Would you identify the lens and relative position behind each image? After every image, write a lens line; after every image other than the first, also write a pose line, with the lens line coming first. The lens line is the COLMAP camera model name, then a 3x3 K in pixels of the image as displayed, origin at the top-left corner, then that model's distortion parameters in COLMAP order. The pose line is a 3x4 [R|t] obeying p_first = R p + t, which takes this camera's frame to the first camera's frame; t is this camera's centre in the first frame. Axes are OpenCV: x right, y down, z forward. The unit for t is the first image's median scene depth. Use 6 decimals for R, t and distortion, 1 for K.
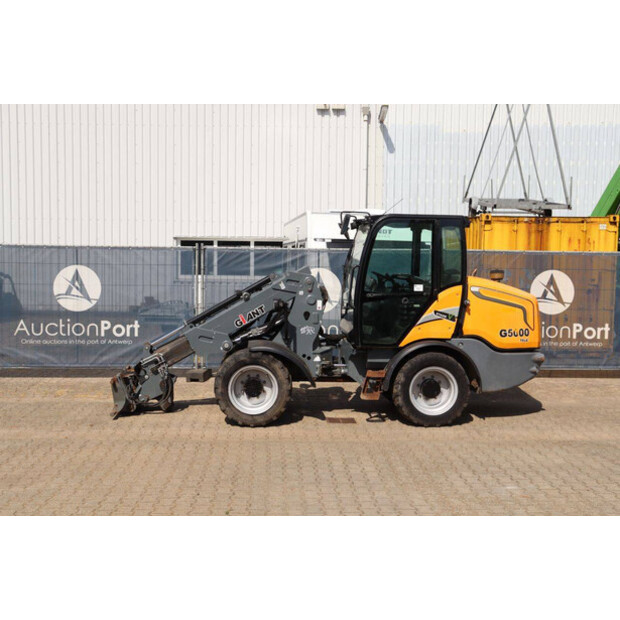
lens RADIAL K [[824.8, 0, 303.6], [0, 824.8, 306.4], [0, 0, 1]] dist [0.050299, 0.000000]
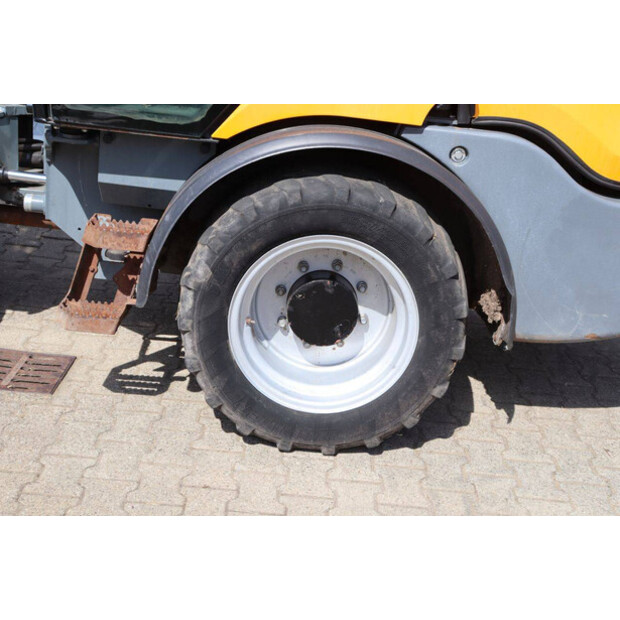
lens RADIAL K [[956.4, 0, 315.2], [0, 956.4, 306.4], [0, 0, 1]] dist [0.139601, 0.000000]
pose [[0.994420, 0.104760, -0.012432, 0.153117], [-0.097271, 0.956127, 0.276332, 0.013321], [0.040835, -0.273581, 0.960982, 0.694075]]
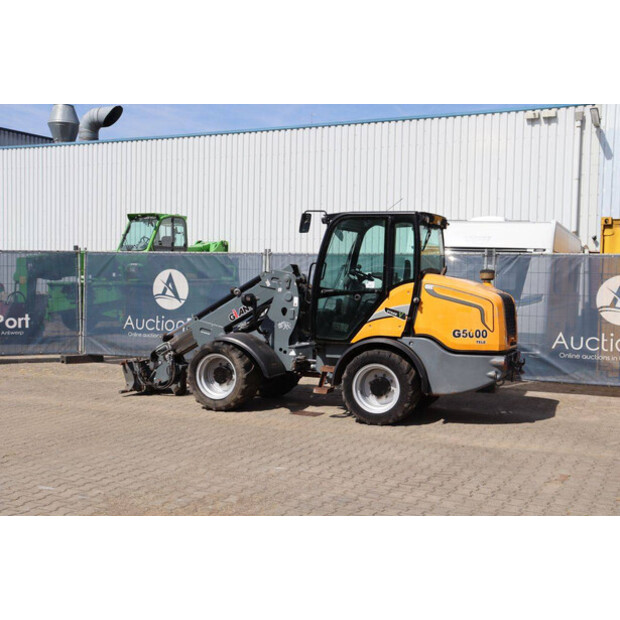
lens RADIAL K [[824.8, 0, 301.1], [0, 824.8, 309.6], [0, 0, 1]] dist [0.050299, 0.000000]
pose [[0.895405, 0.021310, -0.444742, 0.500321], [-0.035456, 0.999095, -0.023510, 0.033325], [0.443838, 0.036820, 0.895350, 0.069638]]
